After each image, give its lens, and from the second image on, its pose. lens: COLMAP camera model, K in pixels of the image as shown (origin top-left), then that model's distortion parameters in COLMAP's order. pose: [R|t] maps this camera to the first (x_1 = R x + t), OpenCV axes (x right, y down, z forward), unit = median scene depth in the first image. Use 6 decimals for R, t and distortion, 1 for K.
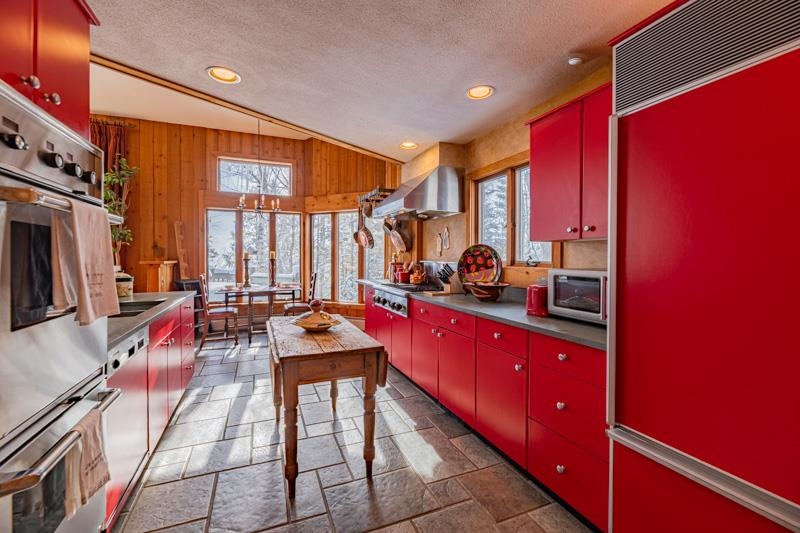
lens RADIAL K [[321.7, 0, 393.3], [0, 321.7, 258.3], [0, 0, 1]] dist [-0.001505, 0.000818]
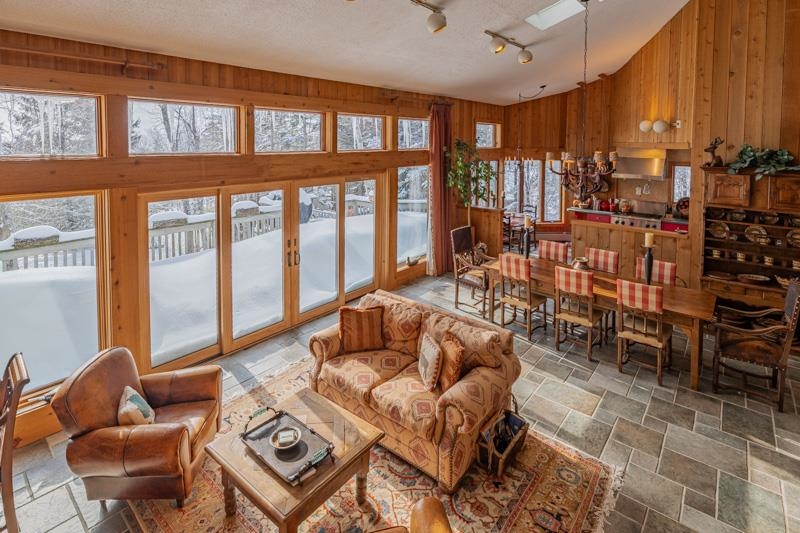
lens RADIAL K [[392.9, 0, 394.3], [0, 392.9, 160.6], [0, 0, 1]] dist [-0.003677, -0.000082]
pose [[0.895380, -0.017417, 0.444961, -1.816850], [-0.000375, 0.999205, 0.039867, -0.259104], [-0.445302, -0.035863, 0.894662, -0.355784]]
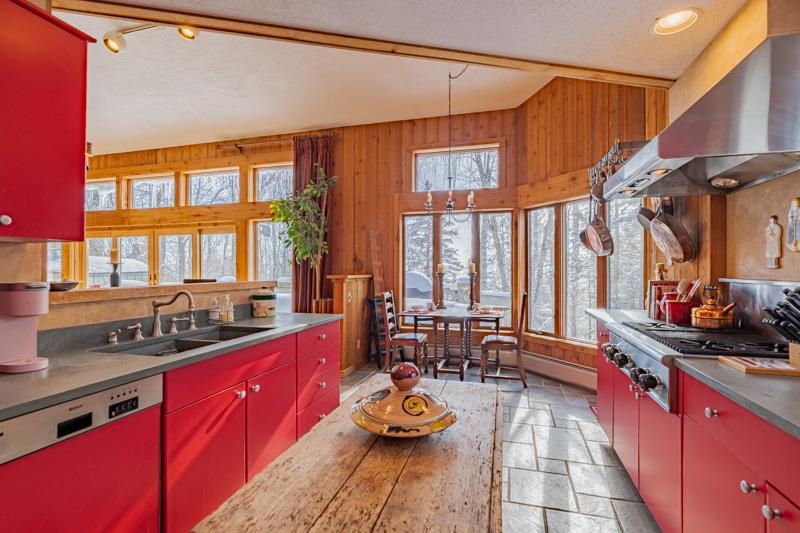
lens RADIAL K [[367.2, 0, 418.5], [0, 367.2, 267.8], [0, 0, 1]] dist [-0.009595, 0.003235]
pose [[0.802541, -0.003905, -0.596584, 0.044509], [-0.003017, 0.999939, -0.010603, -0.001143], [0.596589, 0.010309, 0.802481, 0.274449]]
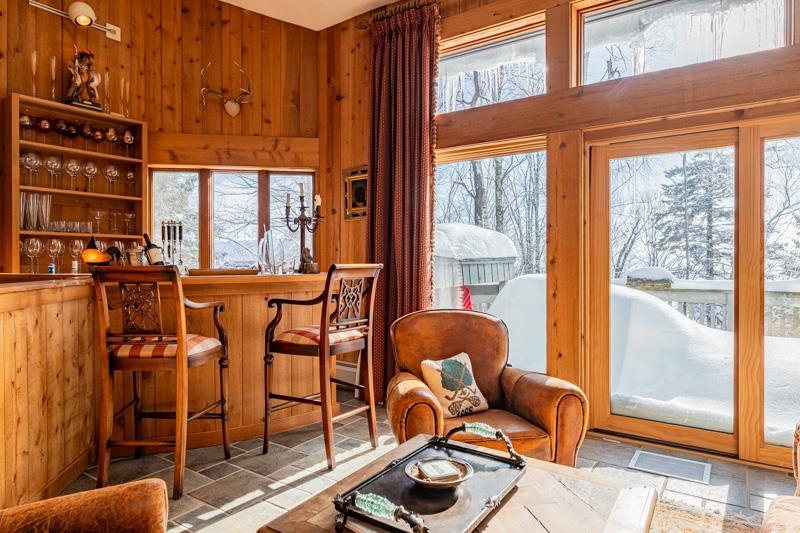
lens RADIAL K [[502.5, 0, 399.0], [0, 502.5, 261.0], [0, 0, 1]] dist [0.000339, -0.000816]
pose [[0.529767, -0.000769, -0.848143, -1.456960], [-0.002485, 0.999994, -0.002459, 0.020248], [0.848140, 0.003410, 0.529762, 0.000561]]
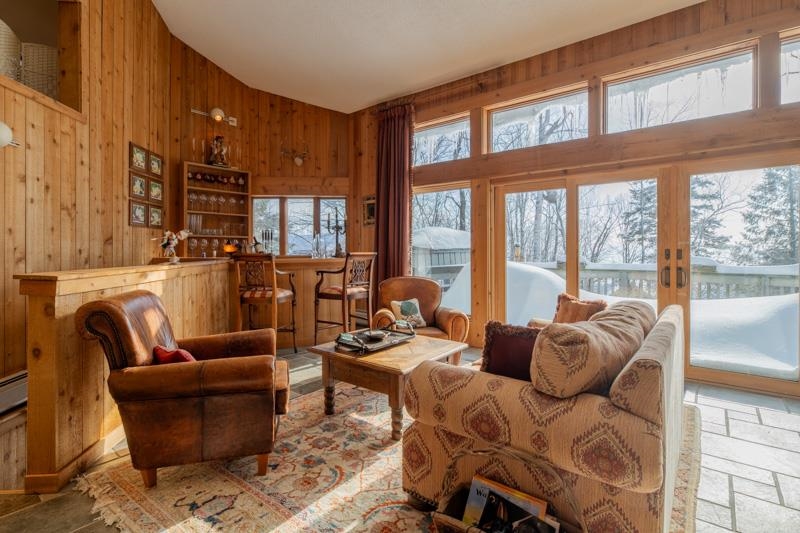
lens RADIAL K [[392.9, 0, 395.3], [0, 392.9, 248.0], [0, 0, 1]] dist [-0.003677, -0.000082]
pose [[0.462075, -0.005143, -0.886826, -1.139453], [-0.002510, 0.999972, -0.007107, 0.018208], [0.886837, 0.005510, 0.462049, -0.076901]]
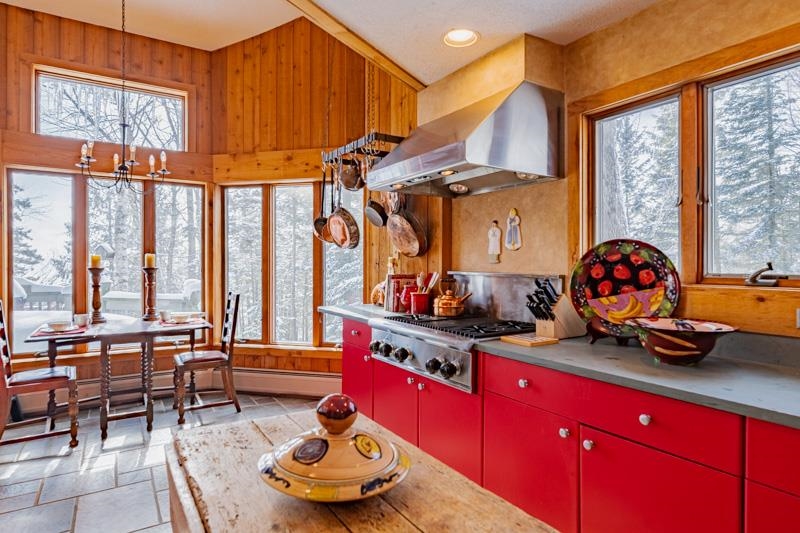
lens RADIAL K [[446.8, 0, 393.7], [0, 446.8, 264.5], [0, 0, 1]] dist [-0.000698, 0.000468]
pose [[0.986318, 0.000114, 0.164852, -0.119624], [0.000214, 0.999998, -0.001969, -0.002522], [-0.164852, 0.001977, 0.986316, 0.248696]]
